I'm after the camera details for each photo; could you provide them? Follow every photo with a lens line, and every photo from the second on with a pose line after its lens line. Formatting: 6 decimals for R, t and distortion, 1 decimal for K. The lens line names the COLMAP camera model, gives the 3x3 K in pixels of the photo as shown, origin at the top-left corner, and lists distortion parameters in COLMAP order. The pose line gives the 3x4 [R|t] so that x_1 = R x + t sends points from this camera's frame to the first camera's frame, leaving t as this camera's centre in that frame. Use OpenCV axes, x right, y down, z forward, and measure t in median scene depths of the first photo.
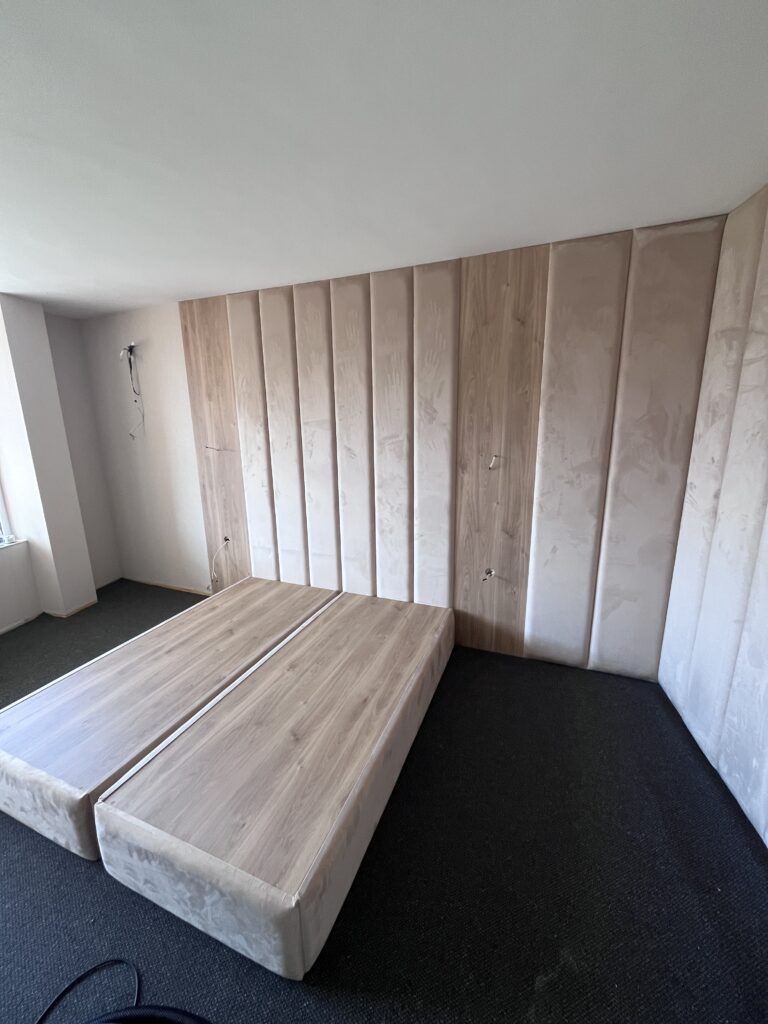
lens RADIAL K [[412.2, 0, 382.8], [0, 412.2, 509.3], [0, 0, 1]] dist [-0.000480, -0.000054]
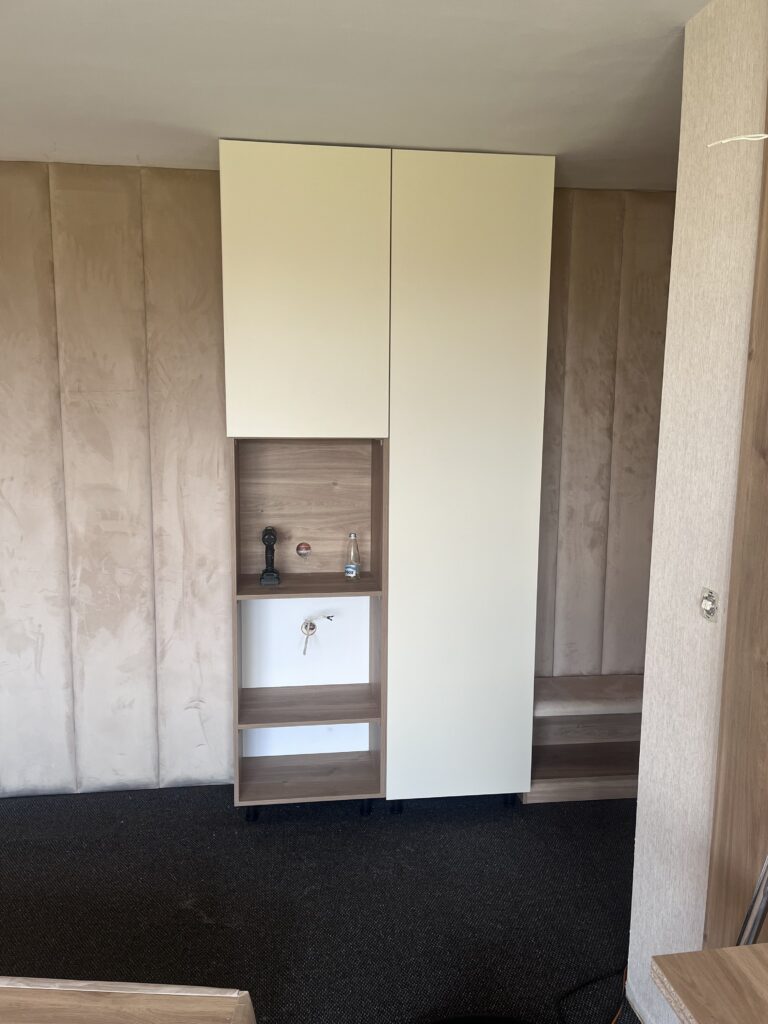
lens RADIAL K [[781.7, 0, 384.0], [0, 781.7, 512.0], [0, 0, 1]] dist [0.016310, 0.001399]
pose [[-0.355433, -0.114885, 0.927614, -1.001938], [0.202870, 0.959279, 0.196541, -0.128731], [-0.912420, 0.258043, -0.317653, 0.602832]]
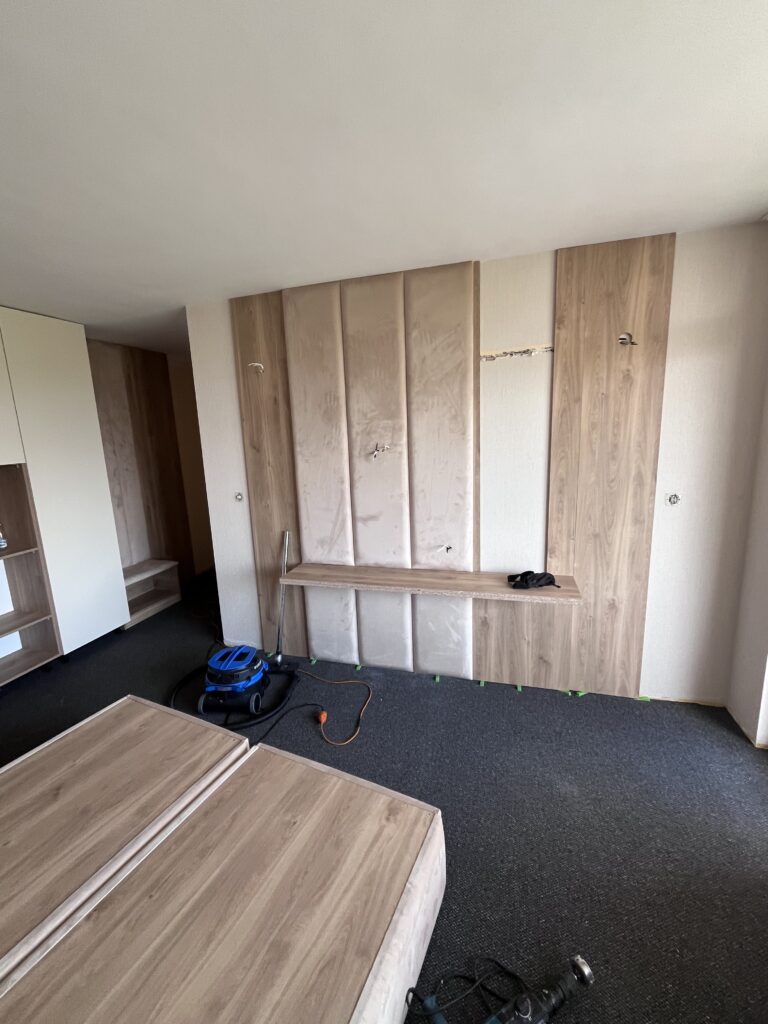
lens RADIAL K [[427.4, 0, 381.8], [0, 427.4, 509.8], [0, 0, 1]] dist [-0.002479, -0.000393]
pose [[-0.995938, 0.044826, 0.078089, -0.956968], [0.072299, 0.915047, 0.396815, -0.323963], [-0.053668, 0.400849, -0.914571, 1.457808]]
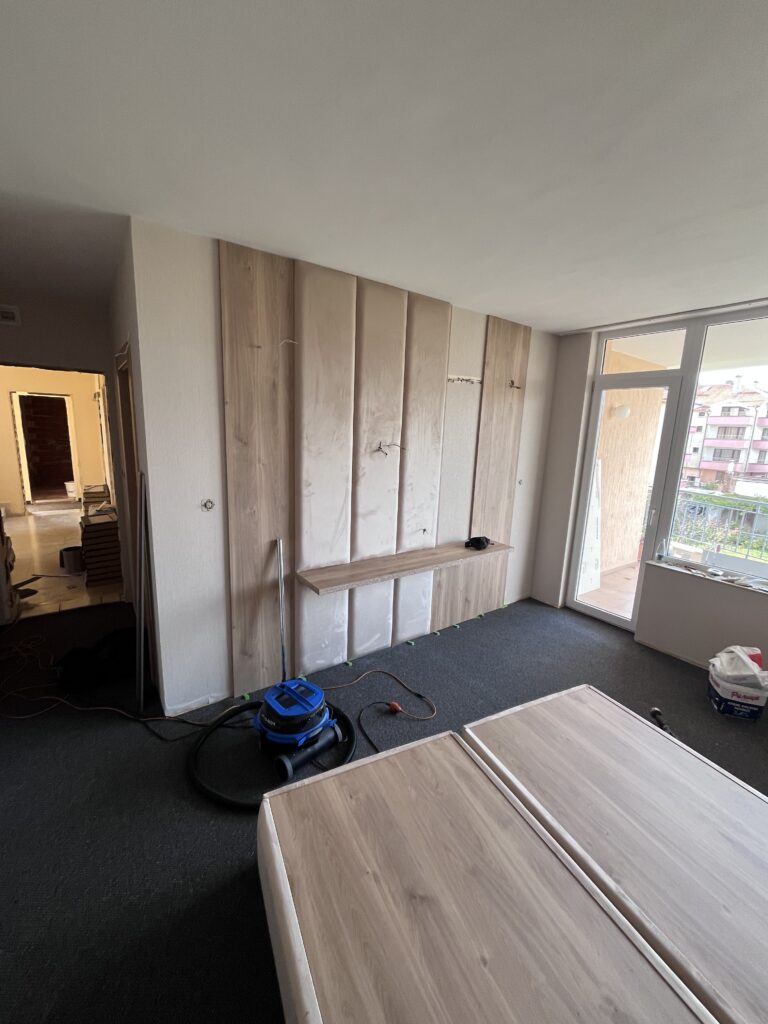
lens RADIAL K [[412.2, 0, 382.8], [0, 412.2, 509.3], [0, 0, 1]] dist [-0.000480, -0.000054]
pose [[-0.667764, 0.136767, -0.731701, 0.226063], [-0.189923, 0.919138, 0.345129, -0.251168], [0.719737, 0.369431, -0.587792, 1.035837]]
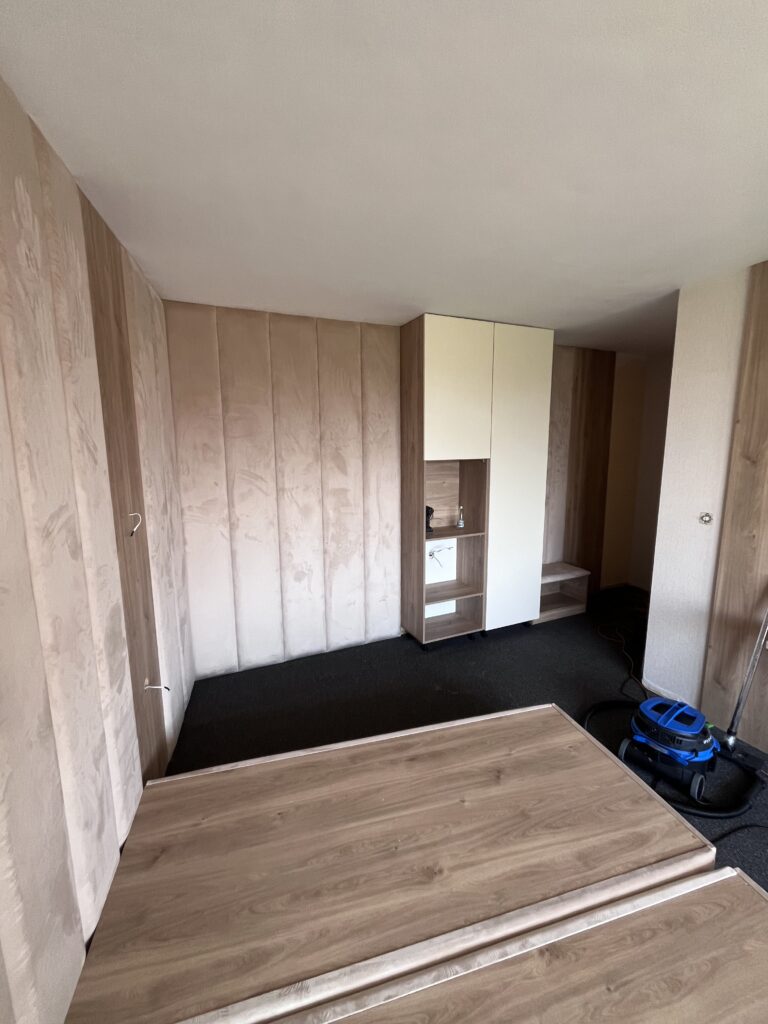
lens RADIAL K [[427.4, 0, 381.8], [0, 427.4, 509.8], [0, 0, 1]] dist [-0.002479, -0.000393]
pose [[-0.609830, -0.101423, 0.786016, -0.708558], [0.194707, 0.942208, 0.272640, -0.331789], [-0.768243, 0.319307, -0.554839, 1.446228]]
